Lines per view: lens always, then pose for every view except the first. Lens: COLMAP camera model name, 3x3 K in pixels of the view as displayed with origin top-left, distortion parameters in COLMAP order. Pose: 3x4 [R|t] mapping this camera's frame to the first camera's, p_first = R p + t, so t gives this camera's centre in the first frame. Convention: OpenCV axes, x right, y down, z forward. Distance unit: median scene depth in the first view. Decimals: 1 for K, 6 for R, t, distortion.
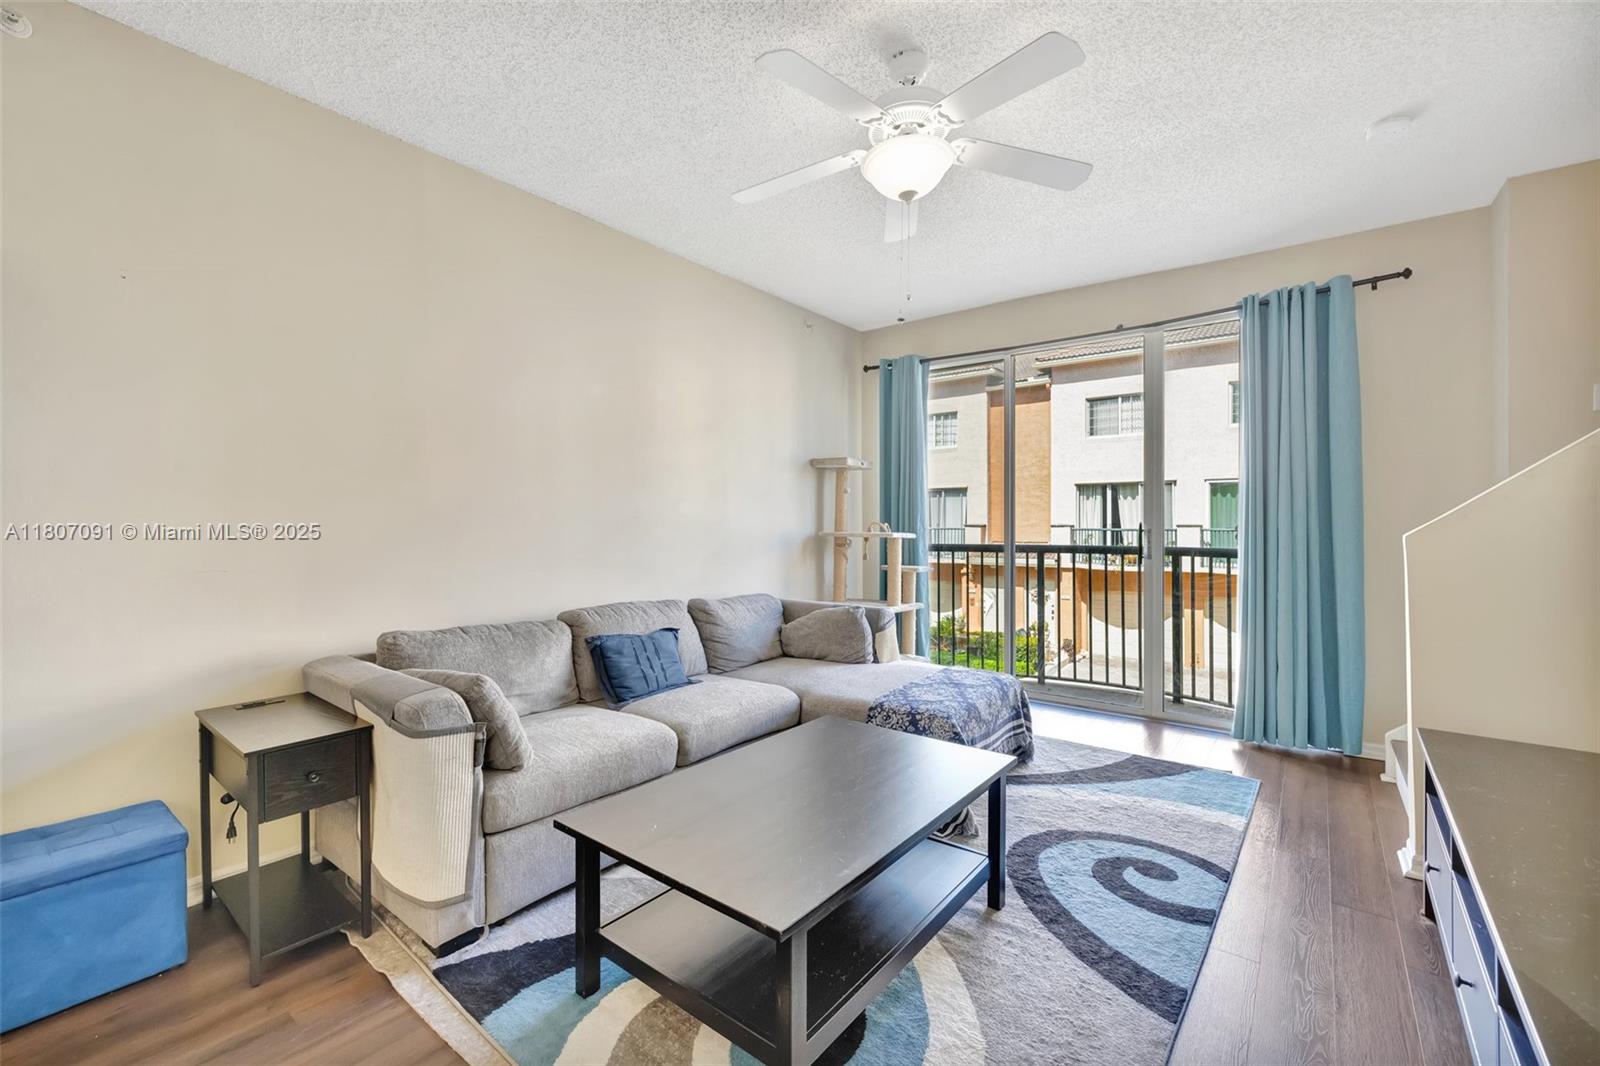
lens RADIAL K [[677.0, 0, 801.7], [0, 677.0, 512.7], [0, 0, 1]] dist [-0.000666, 0.000483]
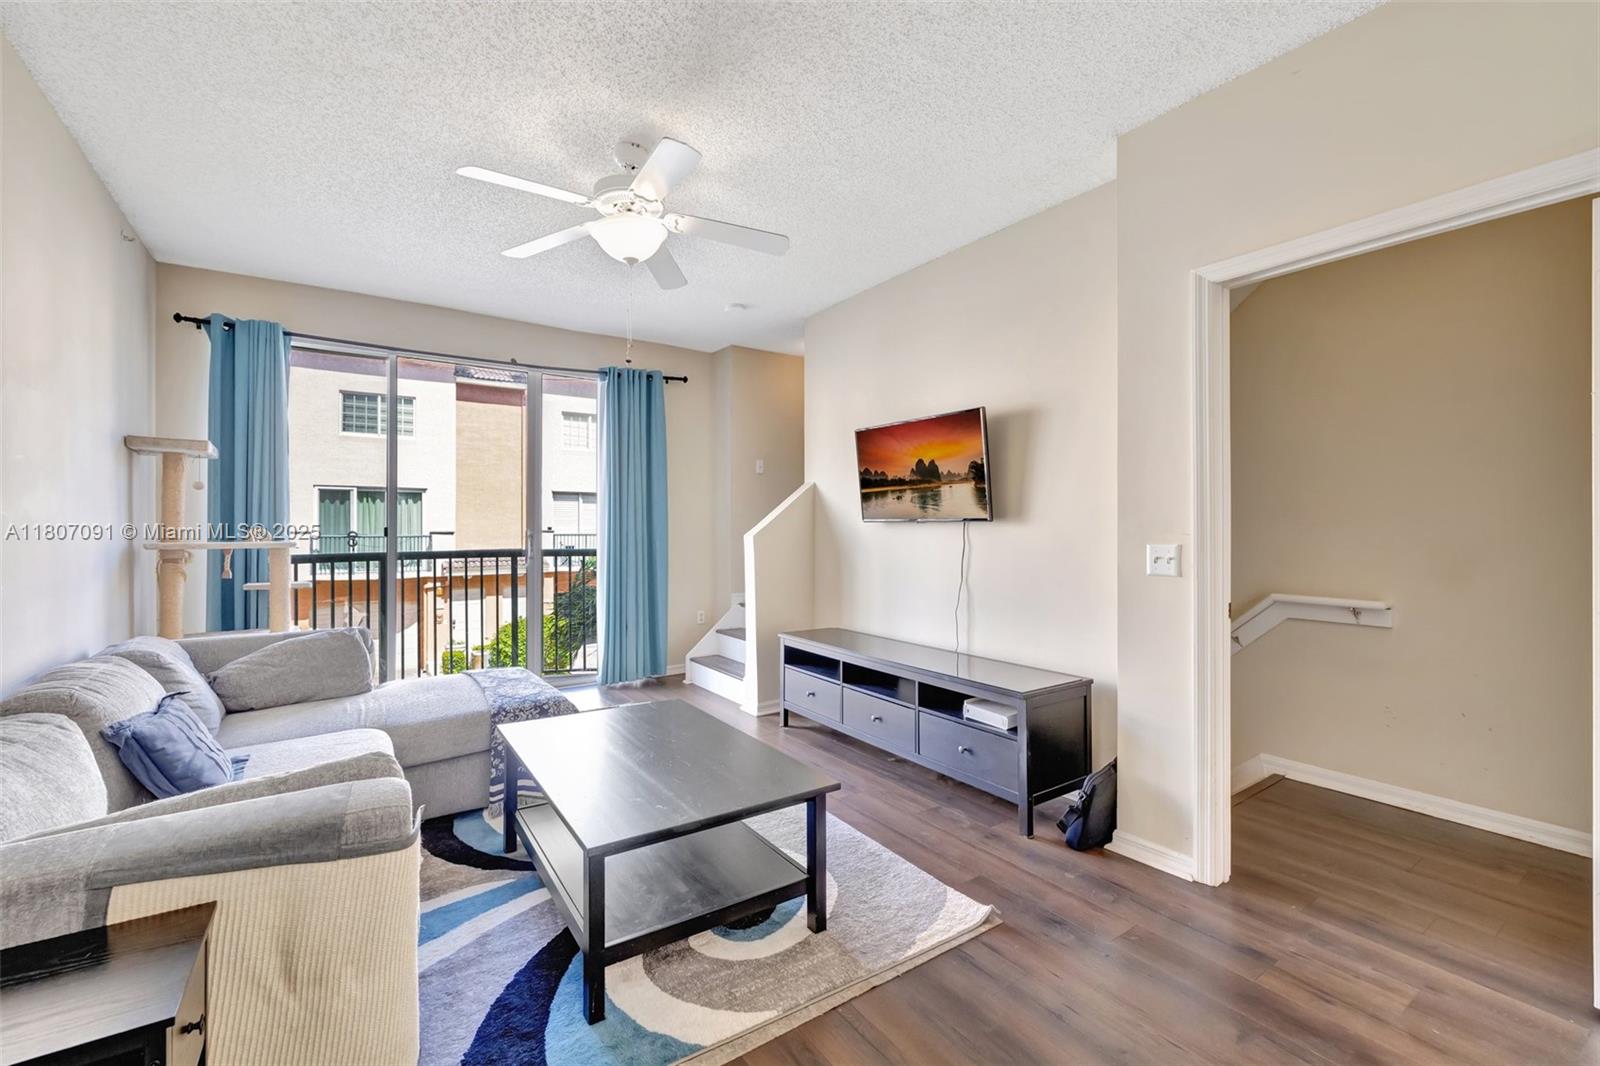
lens RADIAL K [[673.2, 0, 788.7], [0, 673.2, 531.8], [0, 0, 1]] dist [-0.000081, 0.000098]
pose [[0.317252, -0.003762, 0.948334, -0.420335], [-0.014252, 0.999860, 0.008734, 0.001194], [-0.948234, -0.016287, 0.317154, 0.162001]]
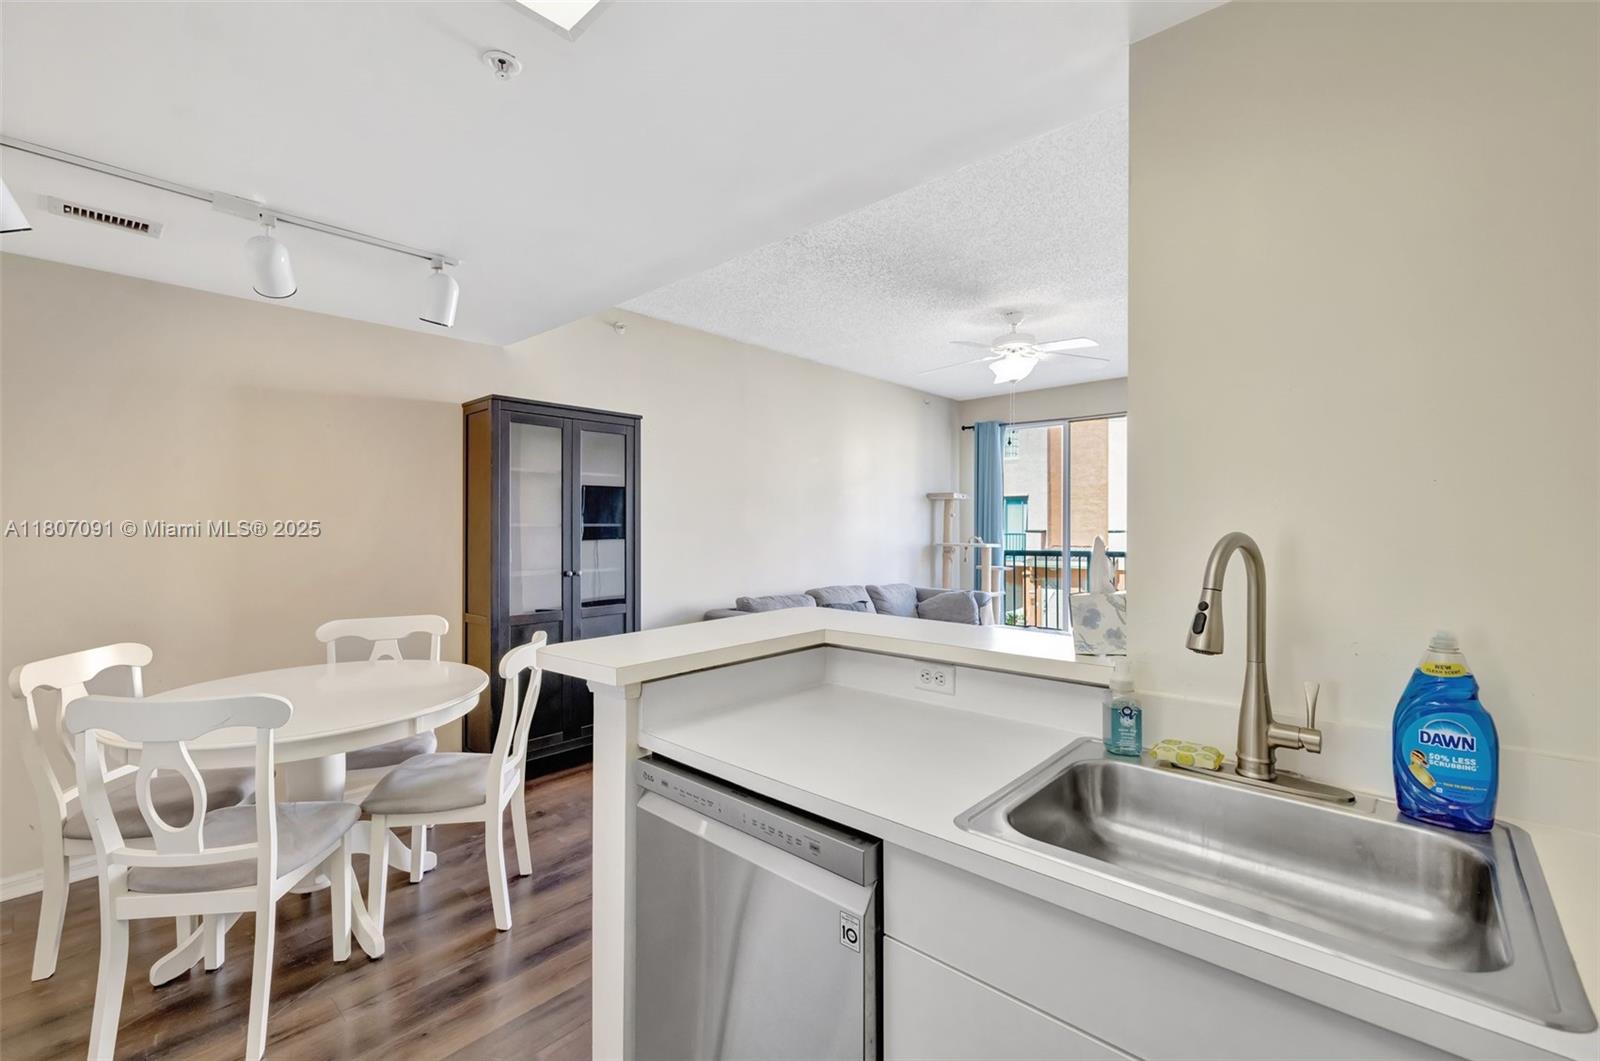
lens RADIAL K [[684.7, 0, 800.0], [0, 684.7, 530.5], [0, 0, 1]] dist [0.000048, 0.000105]
pose [[0.997009, -0.002319, -0.077255, -0.151060], [0.004011, 0.999755, 0.021748, -0.033040], [0.077185, -0.021992, 0.996774, -0.515335]]
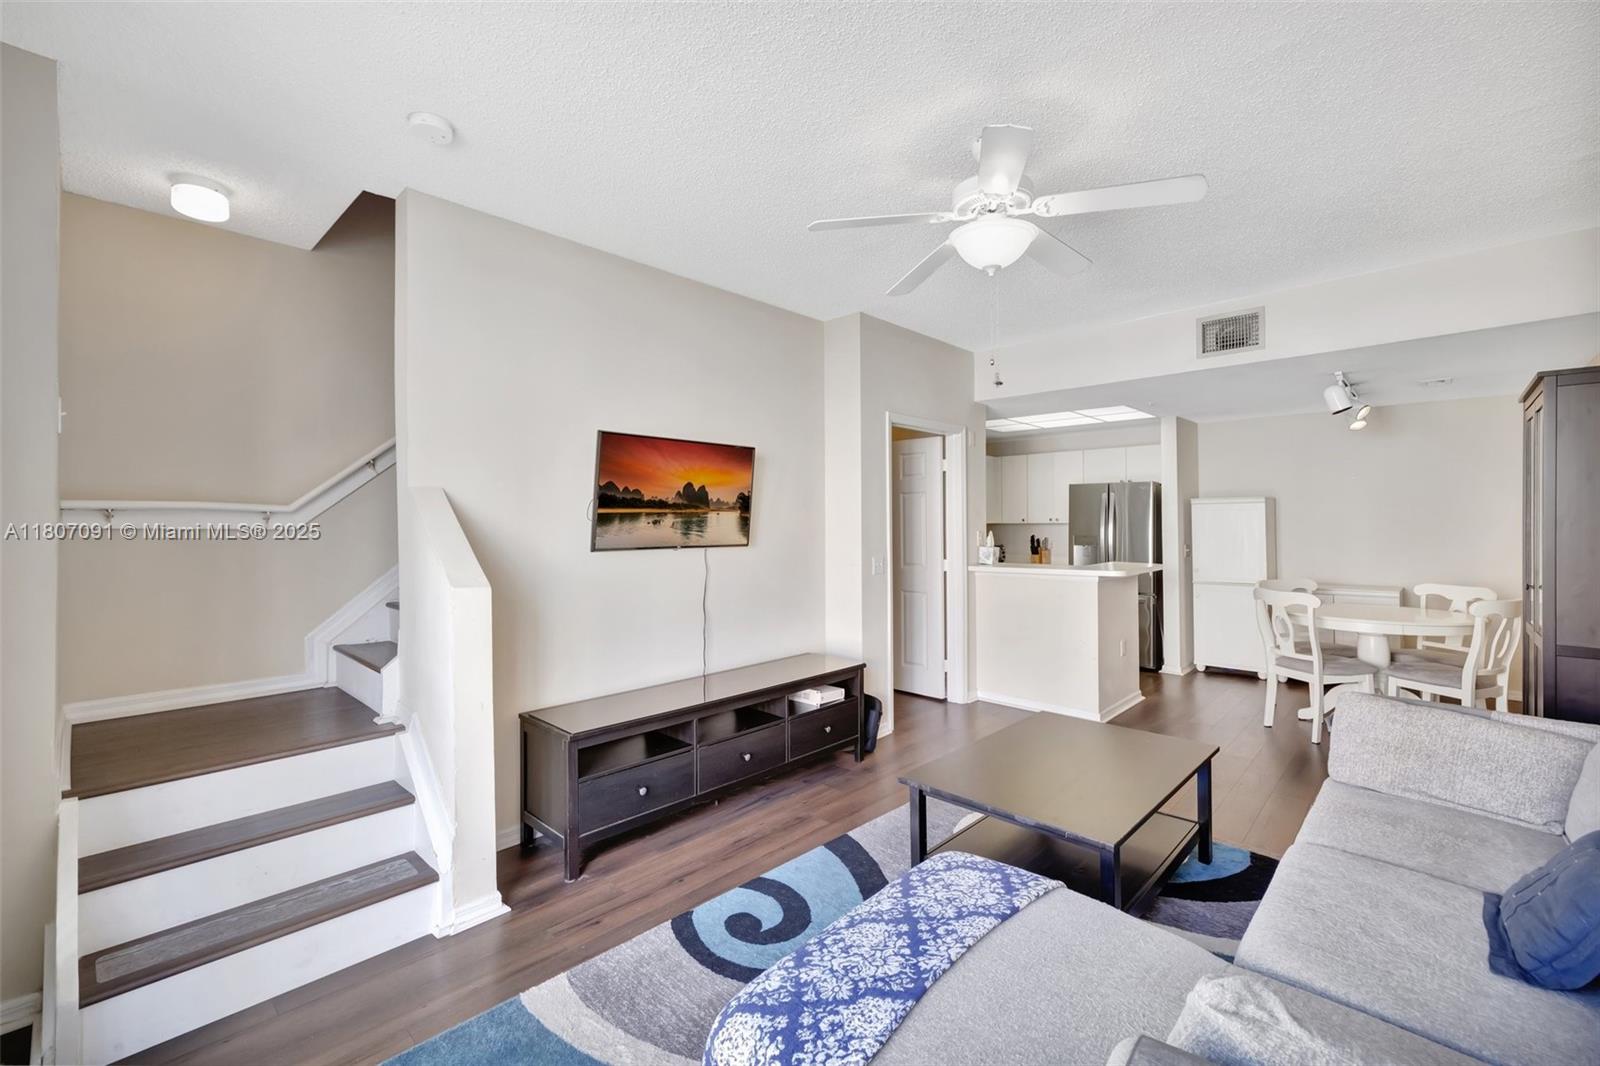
lens RADIAL K [[677.0, 0, 801.7], [0, 677.0, 512.7], [0, 0, 1]] dist [-0.000666, 0.000483]
pose [[-0.994219, -0.001207, 0.107362, 0.161200], [-0.003858, 0.999693, -0.024490, -0.027536], [-0.107299, -0.024763, -0.993918, 0.977879]]
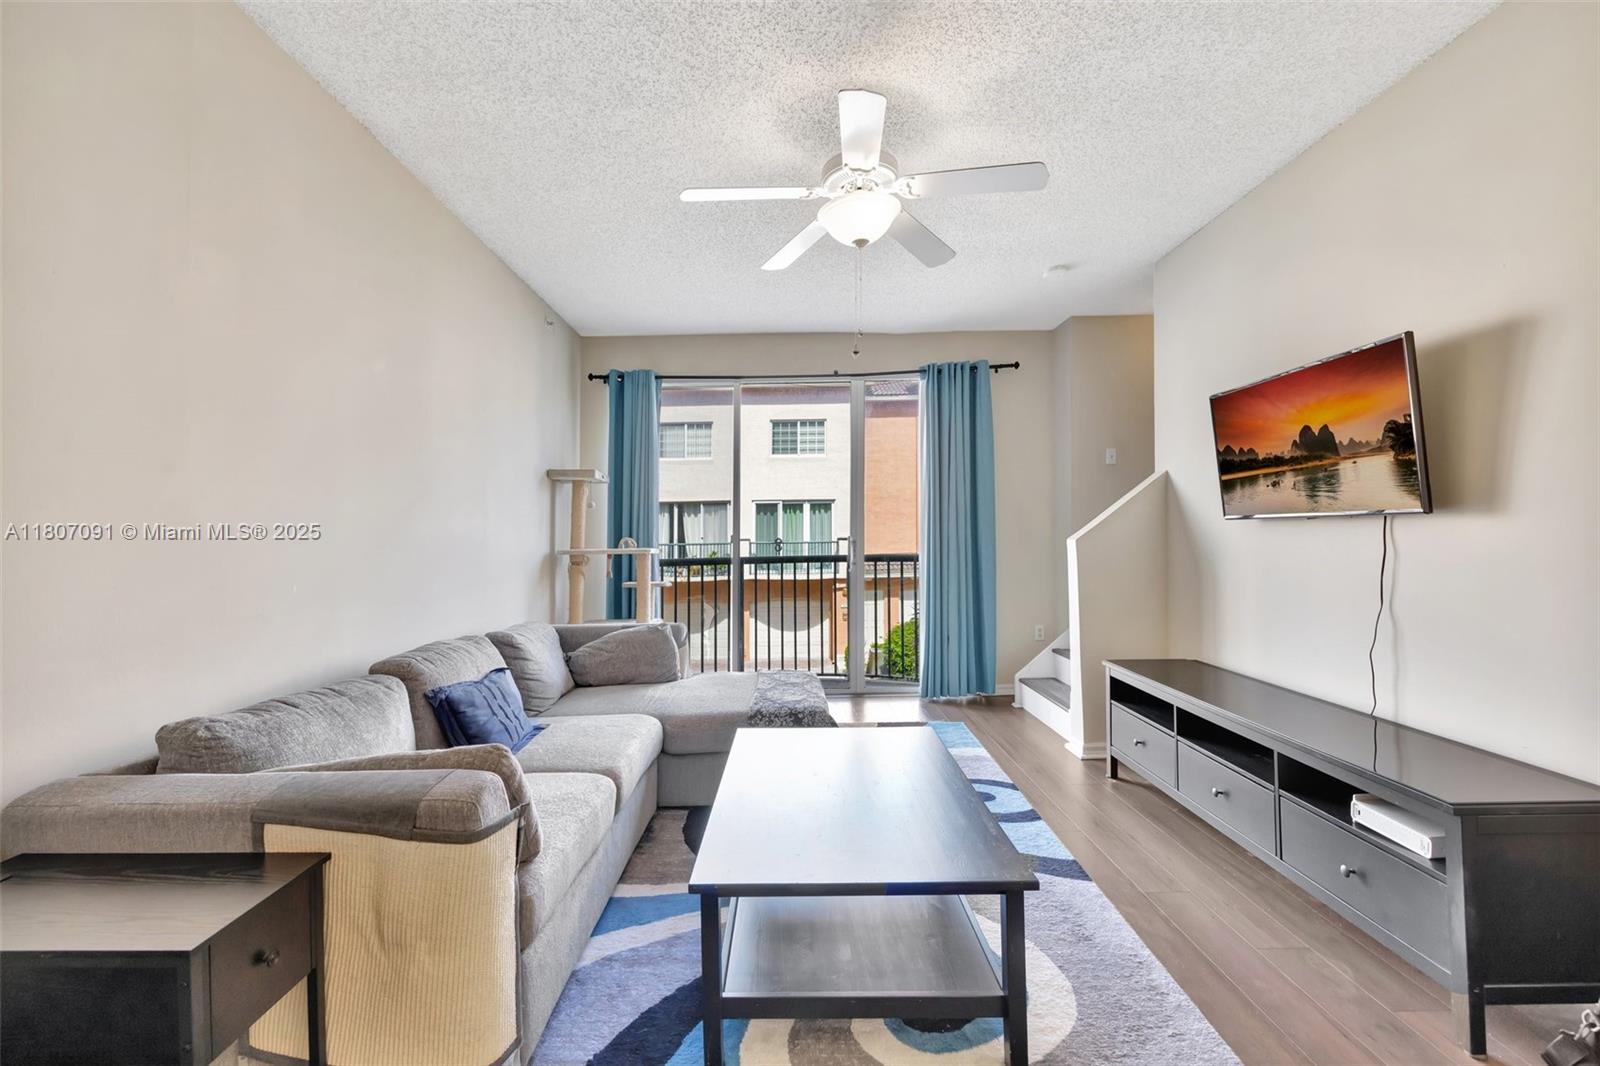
lens RADIAL K [[676.7, 0, 788.9], [0, 676.7, 531.4], [0, 0, 1]] dist [-0.000219, 0.000233]
pose [[0.794620, -0.007375, 0.607063, -0.287240], [0.005849, 0.999973, 0.004492, 0.000920], [-0.607079, -0.000018, 0.794641, 0.088128]]
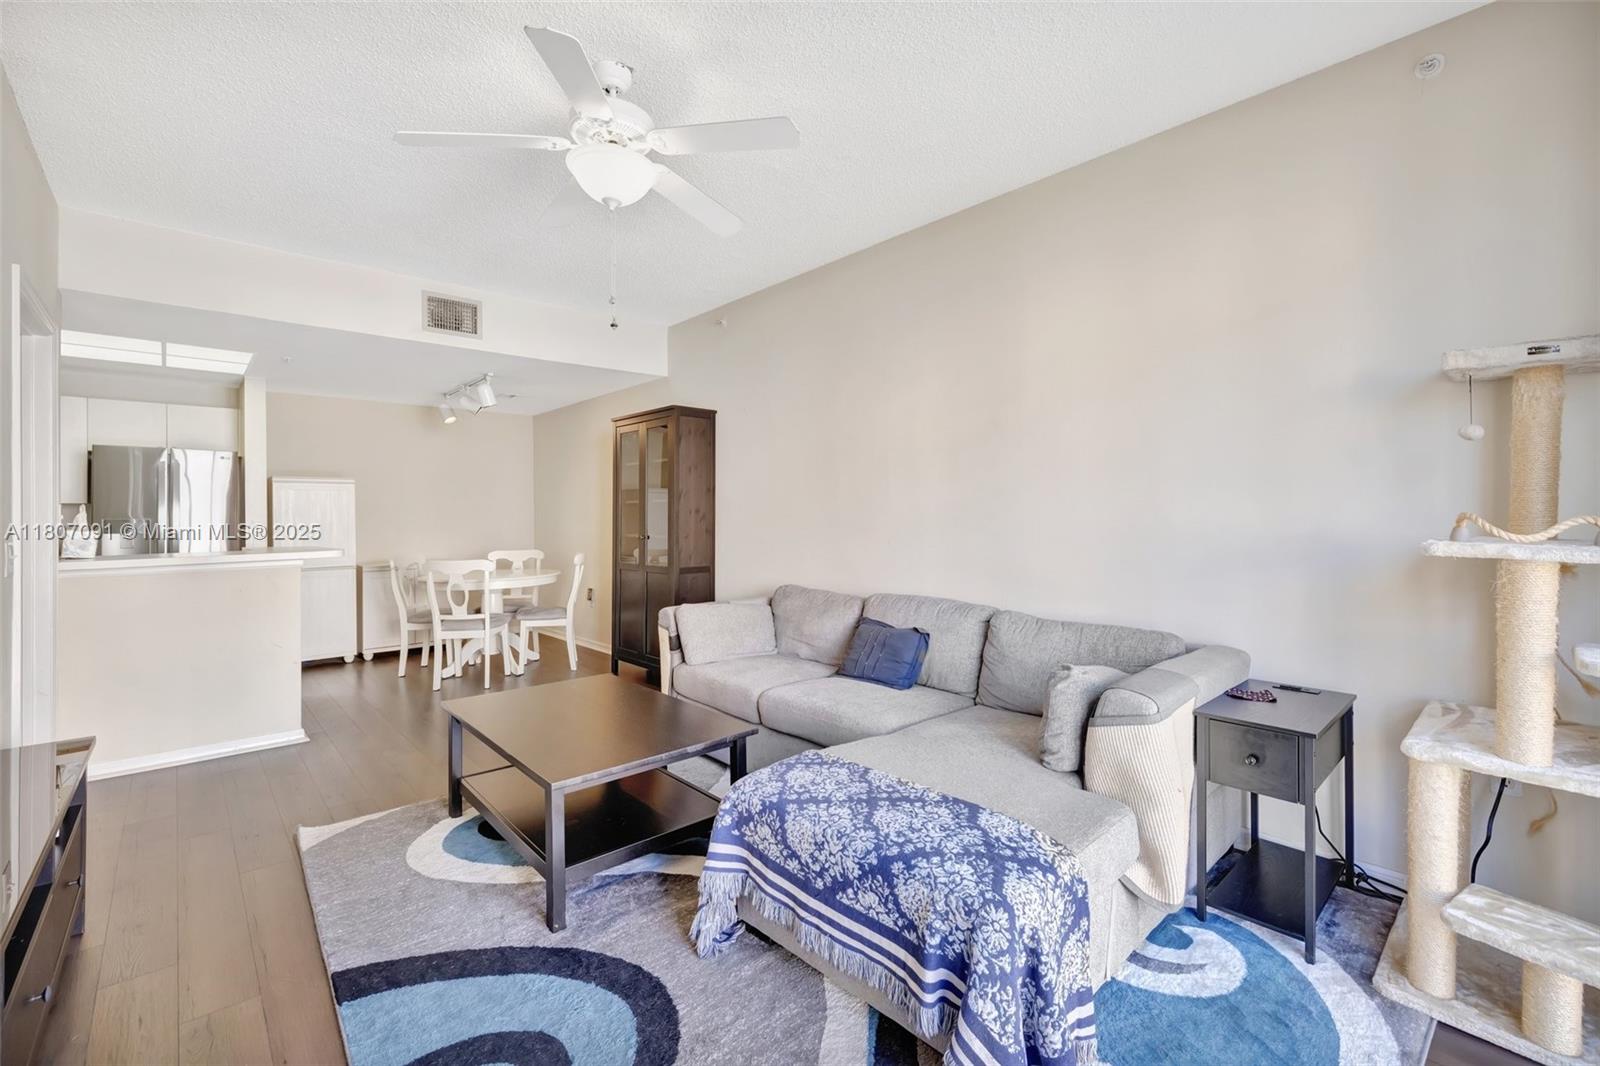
lens RADIAL K [[677.0, 0, 801.7], [0, 677.0, 512.7], [0, 0, 1]] dist [-0.000666, 0.000483]
pose [[-0.168591, -0.013180, -0.985598, 0.520991], [0.018619, 0.999690, -0.016554, 0.008179], [0.985510, -0.021141, -0.168293, 0.669960]]
